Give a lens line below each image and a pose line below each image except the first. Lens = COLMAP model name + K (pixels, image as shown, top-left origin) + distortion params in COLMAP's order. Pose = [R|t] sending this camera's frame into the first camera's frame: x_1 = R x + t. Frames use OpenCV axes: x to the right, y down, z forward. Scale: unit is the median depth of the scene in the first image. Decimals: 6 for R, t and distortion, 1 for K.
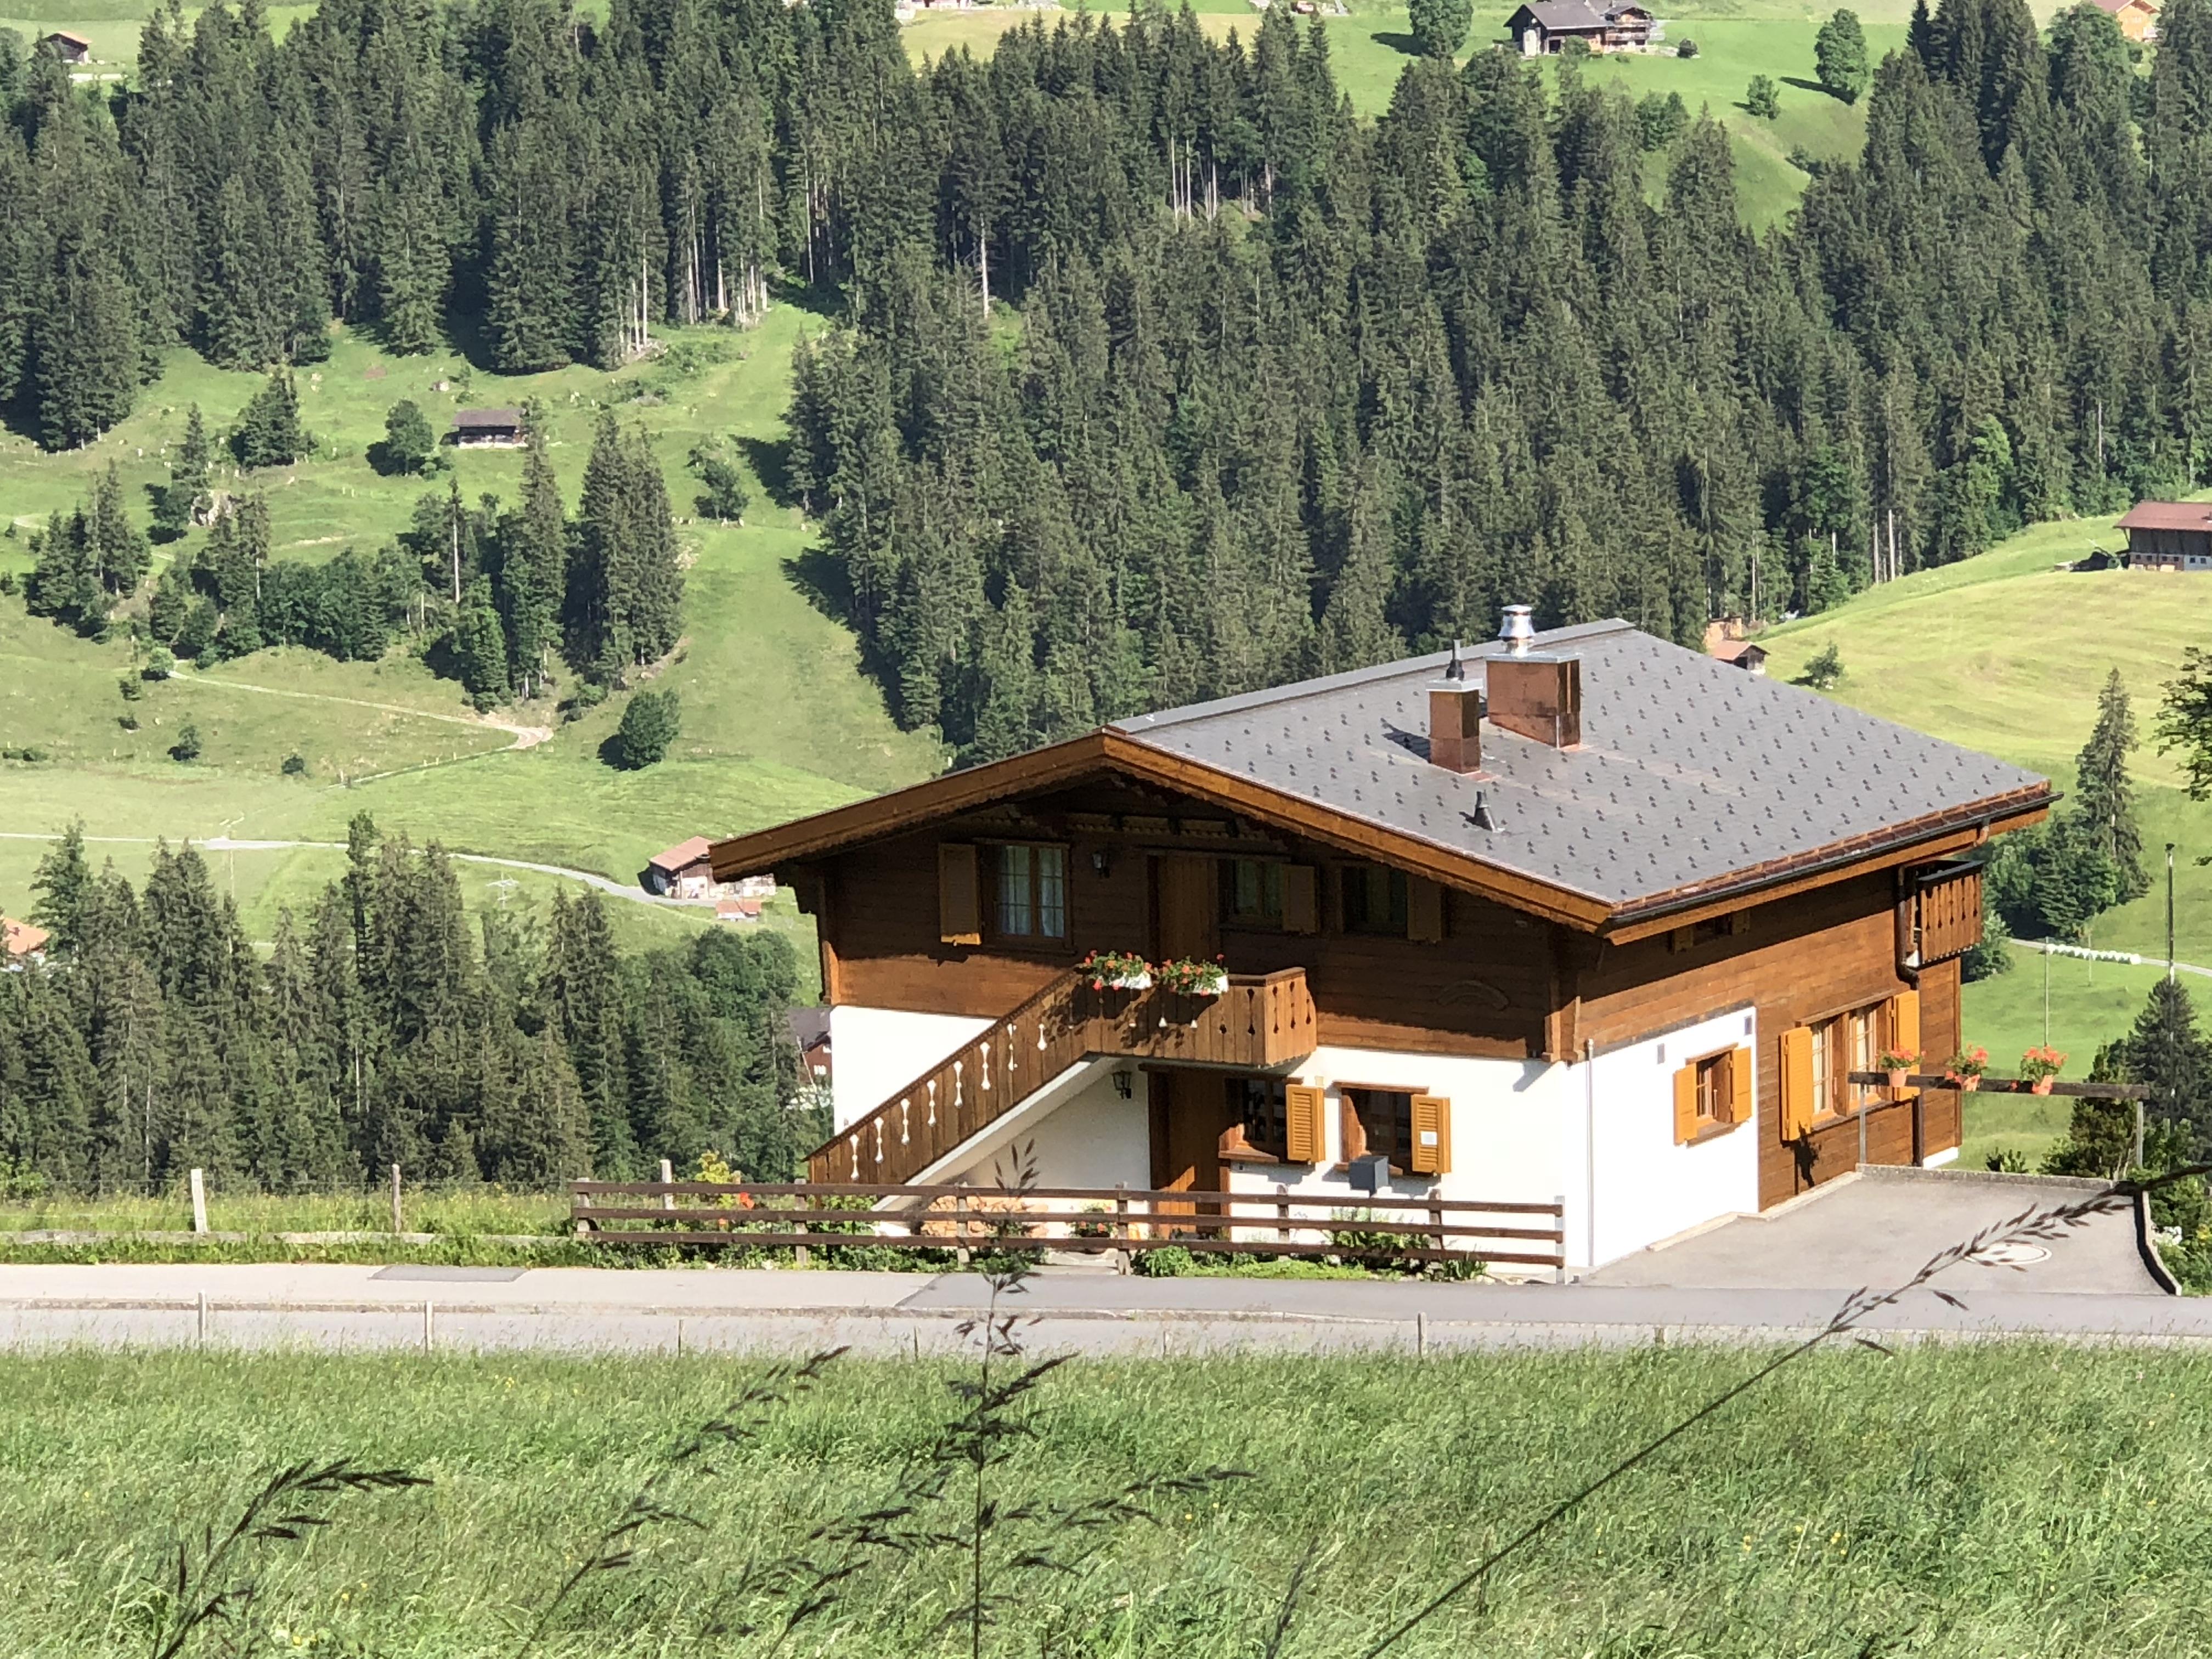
lens RADIAL K [[6715.8, 0, 1106.0], [0, 6715.8, 829.5], [0, 0, 1]] dist [-0.084913, -0.579687]
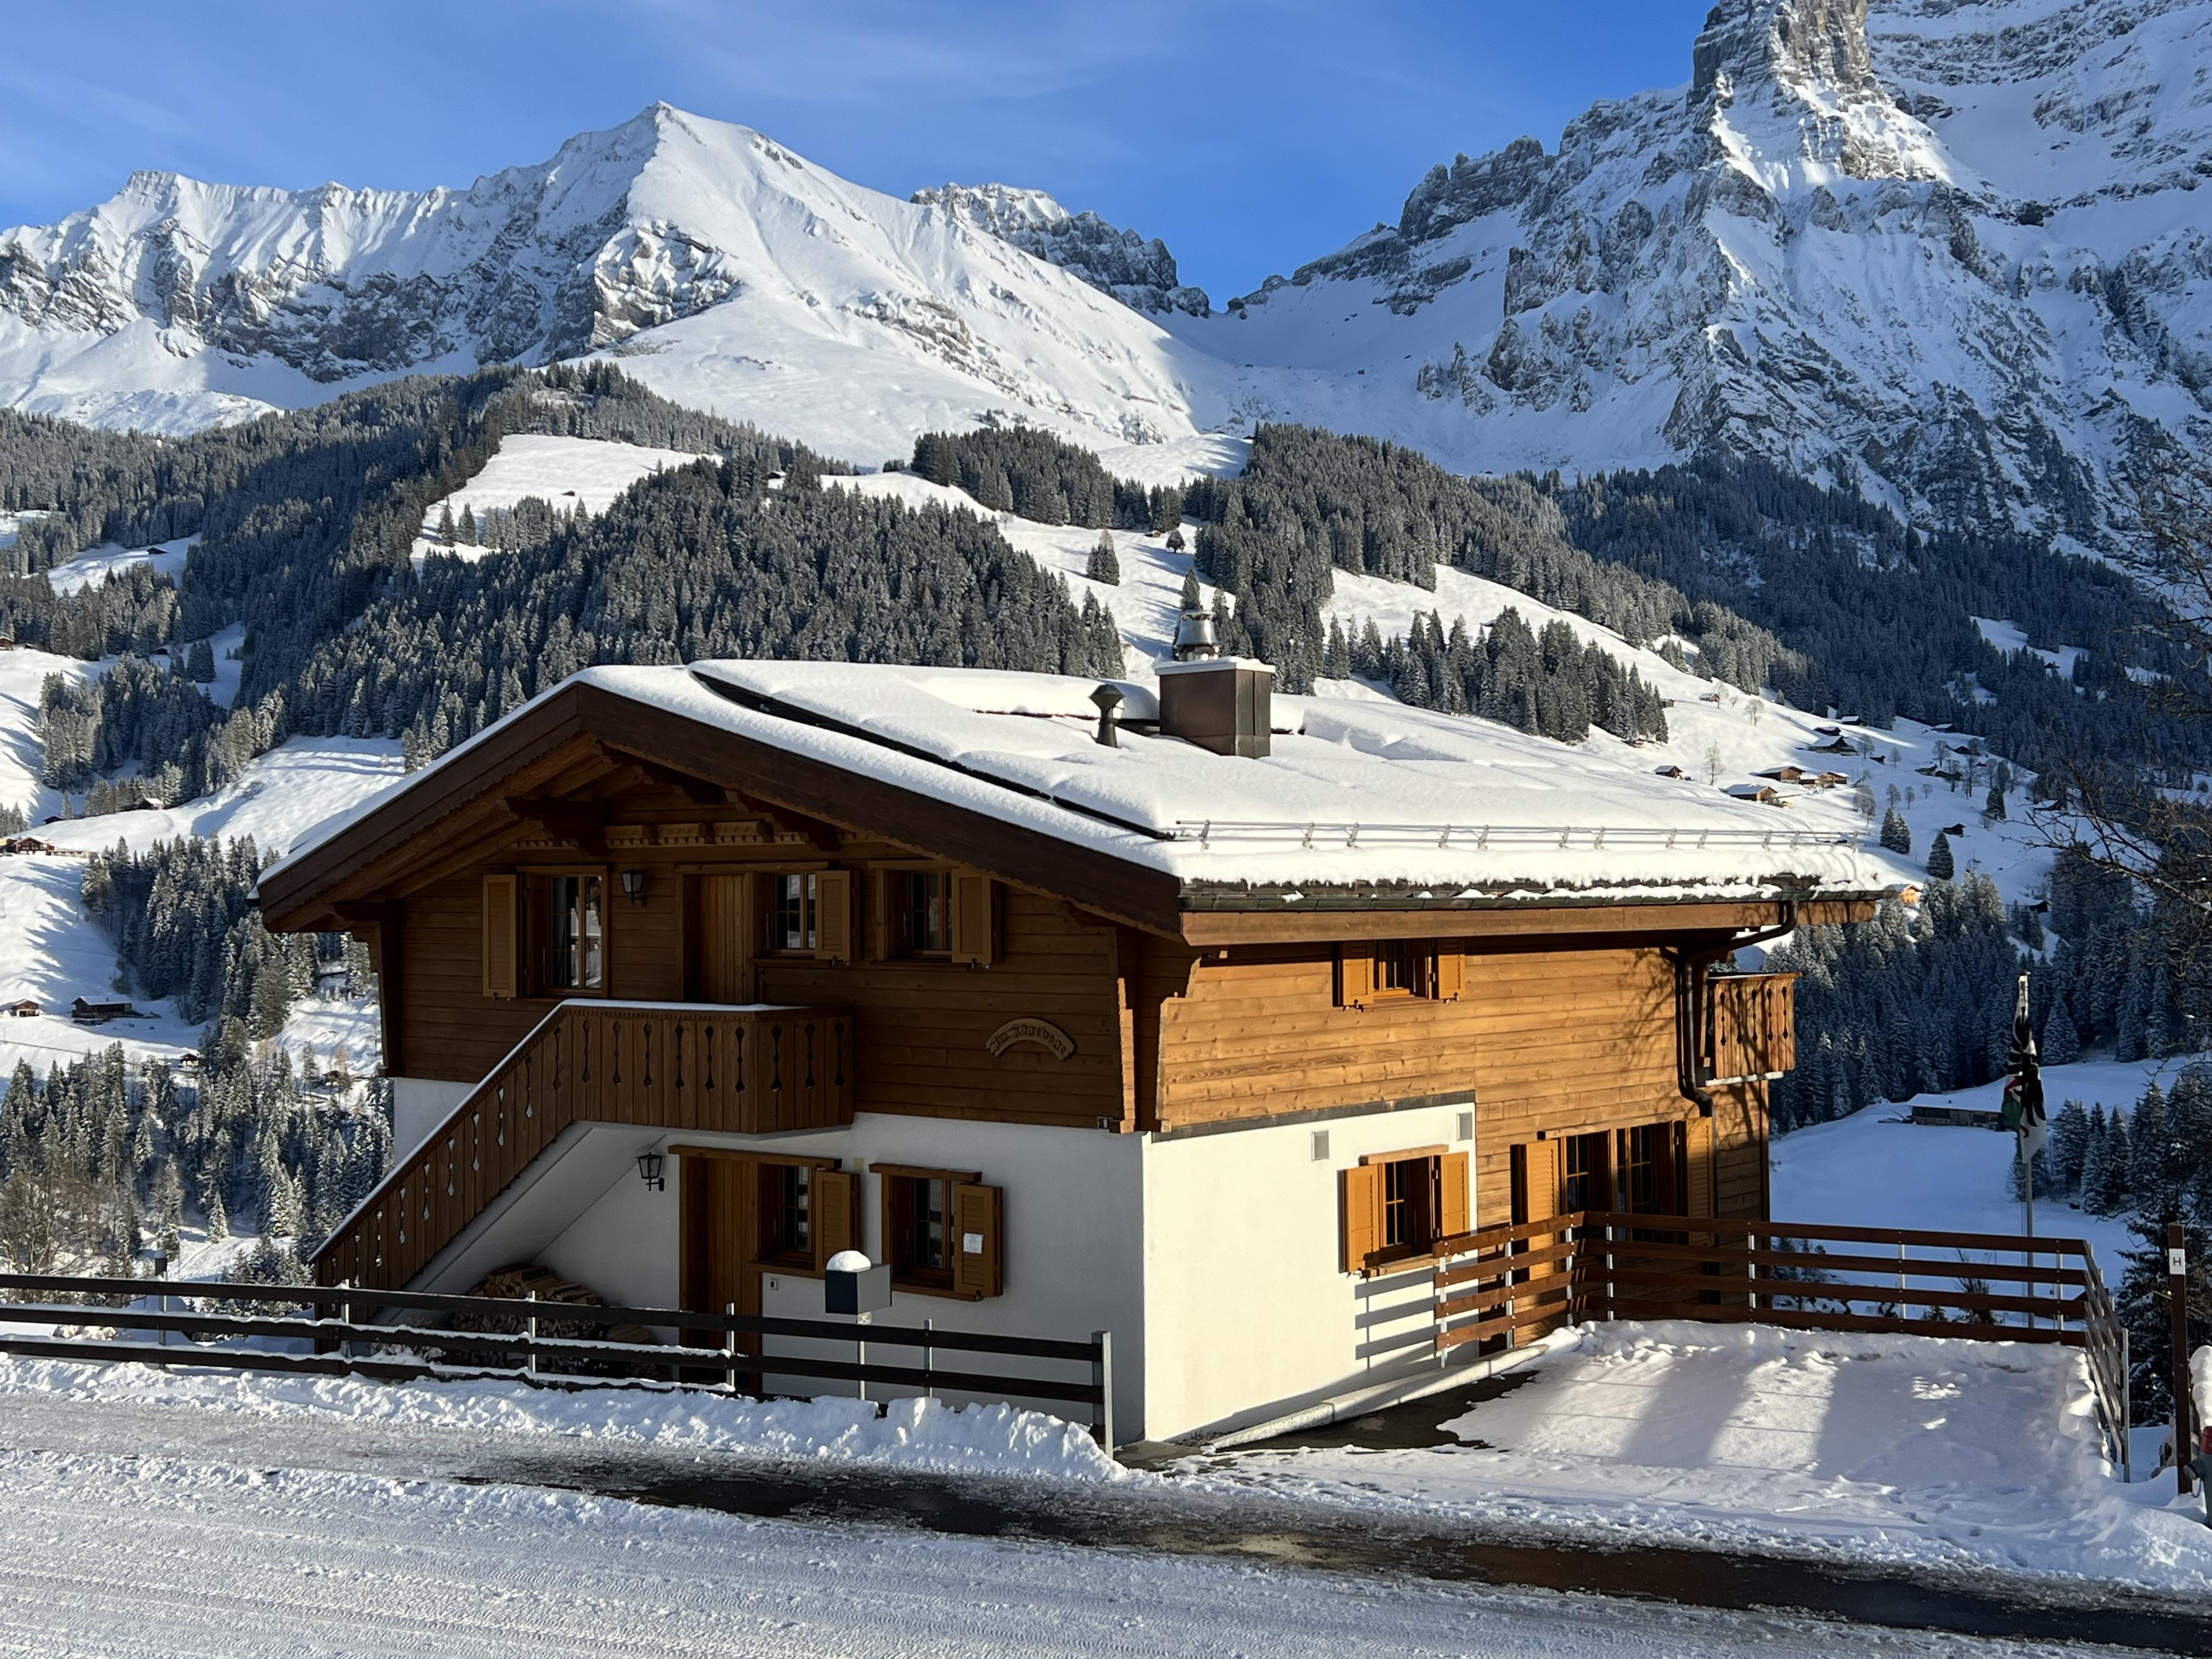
lens RADIAL K [[2651.3, 0, 1106.0], [0, 2651.3, 829.5], [0, 0, 1]] dist [0.105654, -0.026815]
pose [[0.989863, 0.015401, -0.141189, 0.099667], [-0.035758, 0.989105, -0.142804, 0.041499], [0.137451, 0.146405, 0.979629, 0.706411]]
